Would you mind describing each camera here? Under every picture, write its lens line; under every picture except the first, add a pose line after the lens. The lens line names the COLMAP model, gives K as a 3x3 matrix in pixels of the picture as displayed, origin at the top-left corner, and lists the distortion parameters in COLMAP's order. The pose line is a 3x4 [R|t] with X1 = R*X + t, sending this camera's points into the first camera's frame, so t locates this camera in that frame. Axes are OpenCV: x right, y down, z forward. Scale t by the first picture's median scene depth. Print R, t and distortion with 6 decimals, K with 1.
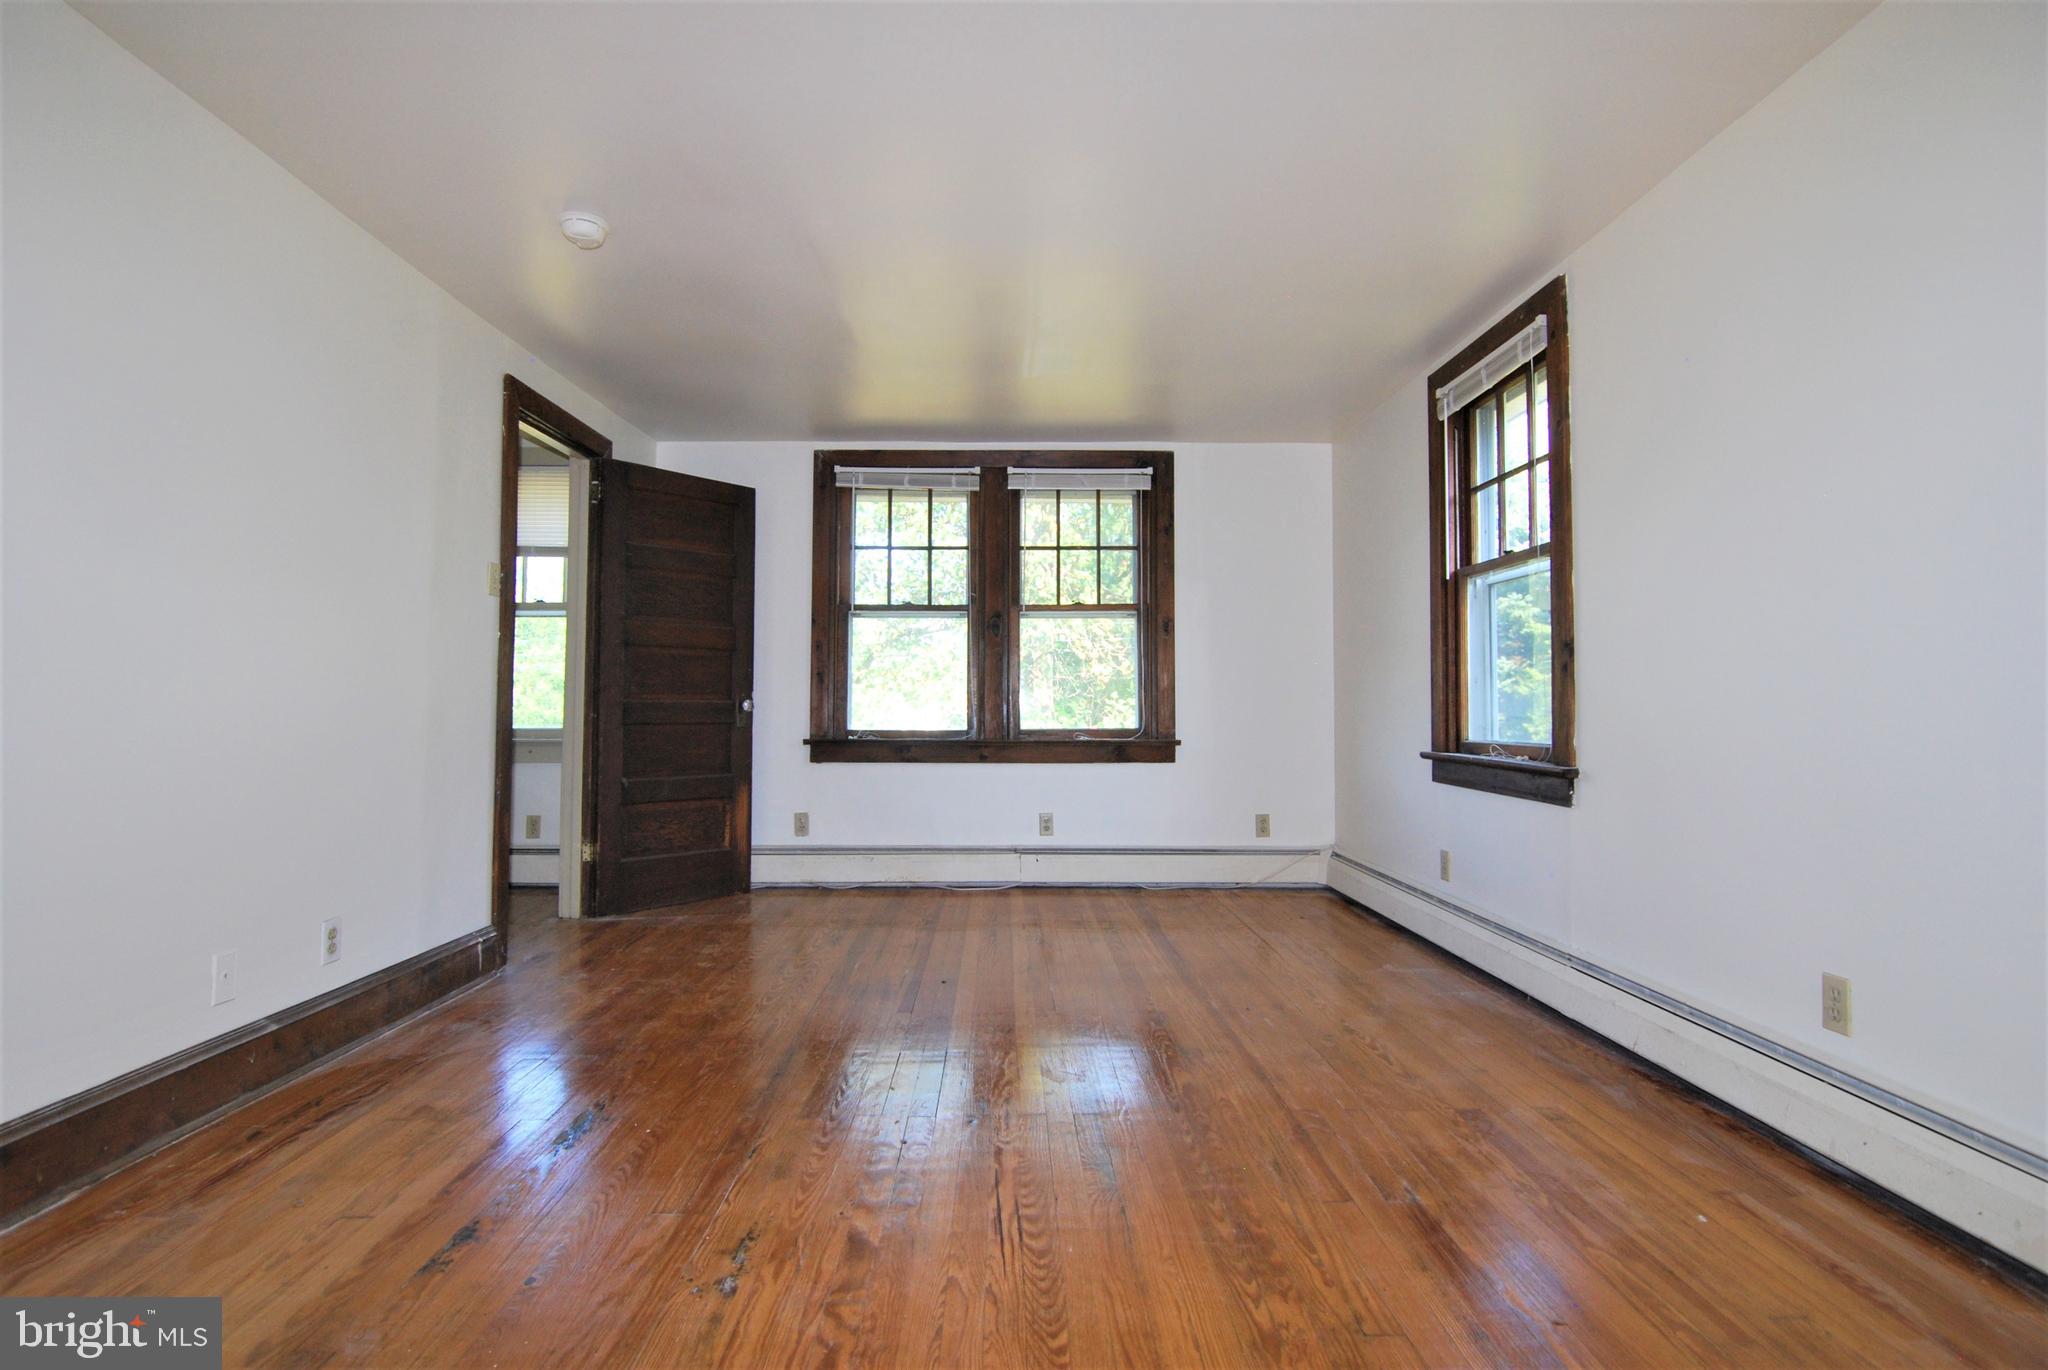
lens RADIAL K [[1005.7, 0, 1024.9], [0, 1005.7, 676.8], [0, 0, 1]] dist [-0.001482, -0.018357]
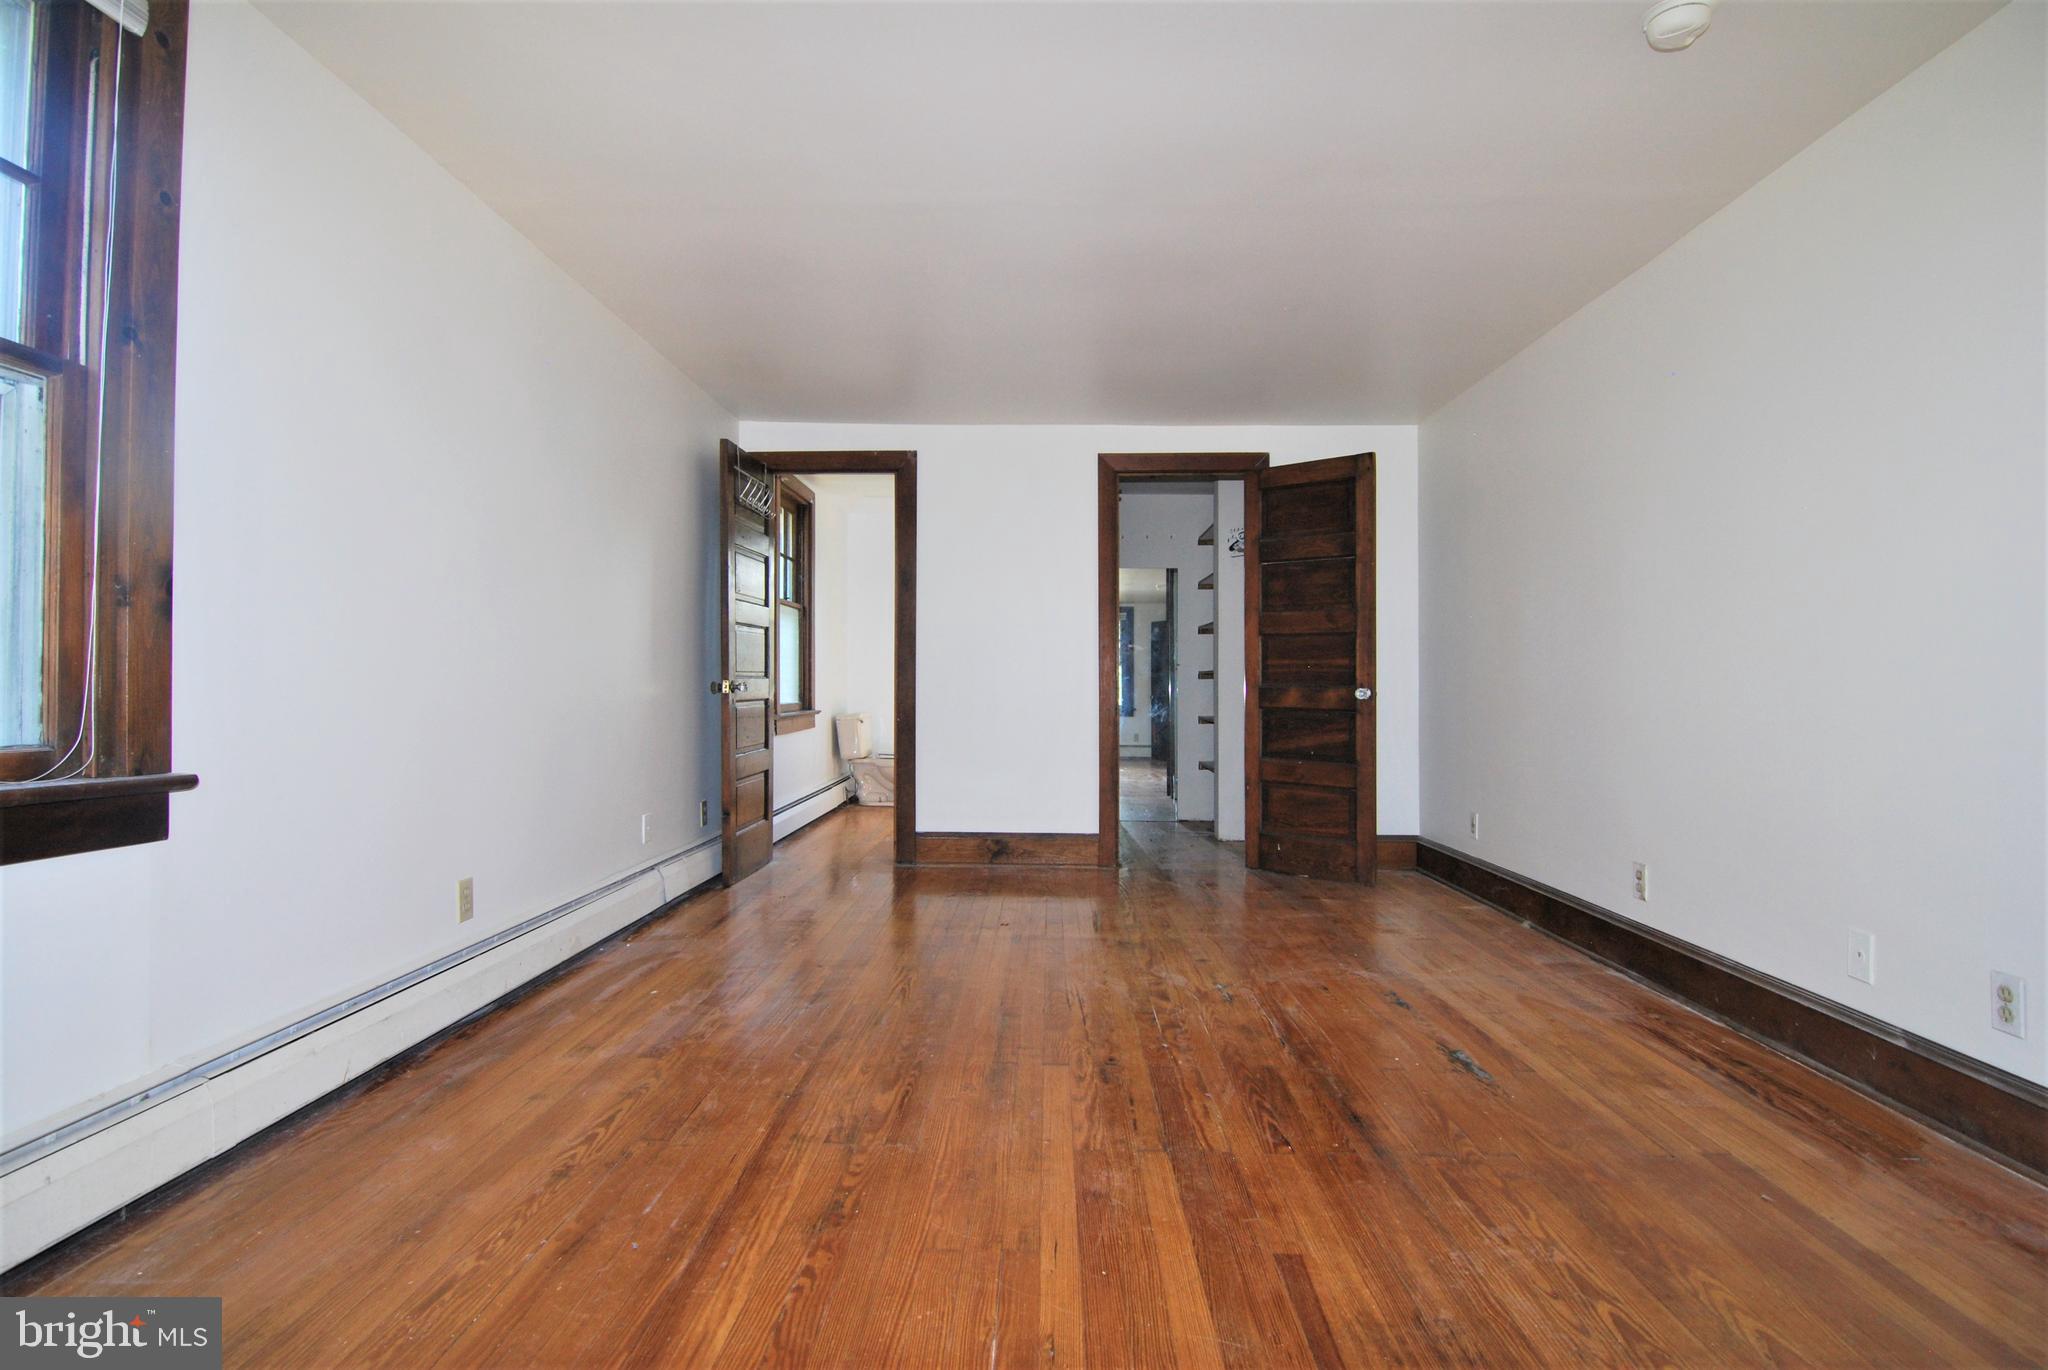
lens RADIAL K [[1005.7, 0, 1024.9], [0, 1005.7, 676.8], [0, 0, 1]] dist [-0.001482, -0.018357]
pose [[-0.998936, -0.004534, 0.045886, -0.006453], [-0.006627, 0.998940, -0.045547, 0.073944], [-0.045631, -0.045802, -0.997908, 2.108670]]
